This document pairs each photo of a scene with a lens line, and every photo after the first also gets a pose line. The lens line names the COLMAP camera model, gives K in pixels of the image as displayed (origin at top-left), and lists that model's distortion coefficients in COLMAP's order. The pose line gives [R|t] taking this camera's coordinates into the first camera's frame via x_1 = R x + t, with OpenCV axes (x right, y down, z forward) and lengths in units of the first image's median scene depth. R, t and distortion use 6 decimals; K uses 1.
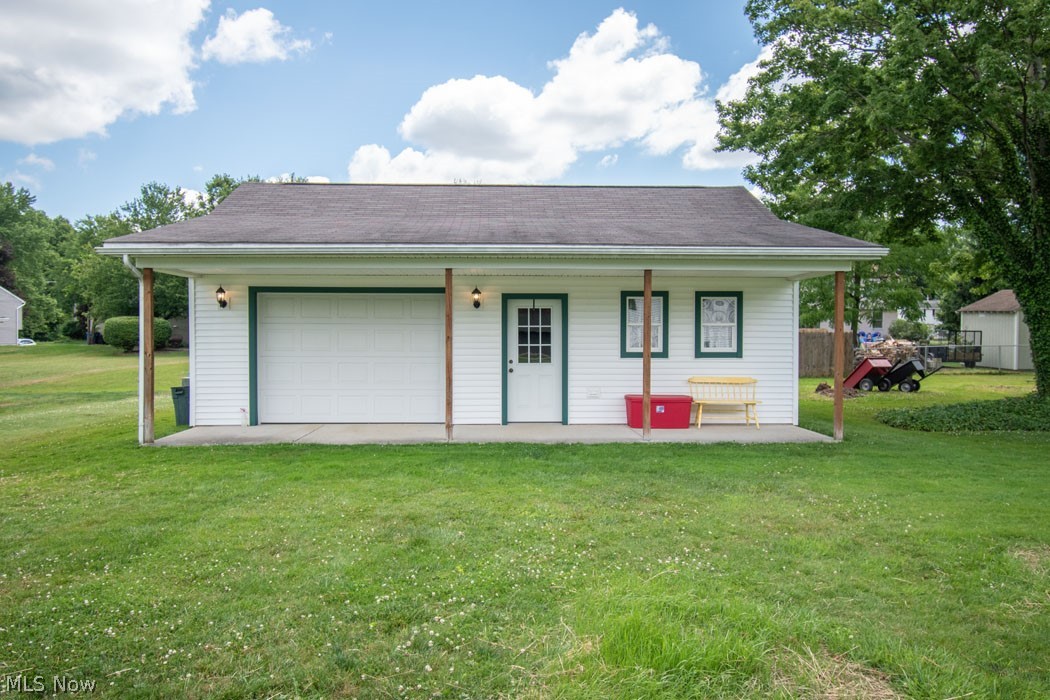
lens RADIAL K [[746.6, 0, 525.0], [0, 746.6, 350.0], [0, 0, 1]] dist [0.000999, -0.000002]
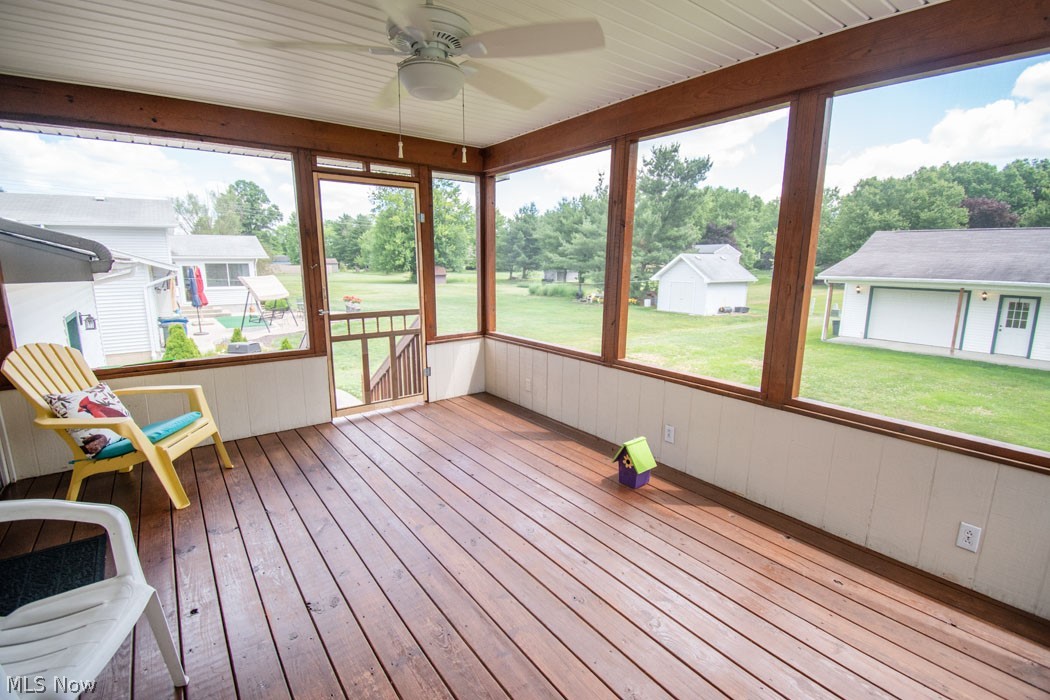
lens RADIAL K [[470.0, 0, 525.0], [0, 470.0, 350.0], [0, 0, 1]] dist [0.016383, -0.022597]
pose [[0.556291, 0.158960, -0.815642, 0.330931], [-0.019670, 0.983777, 0.178312, -0.131408], [0.830755, -0.083150, 0.550393, -0.912101]]
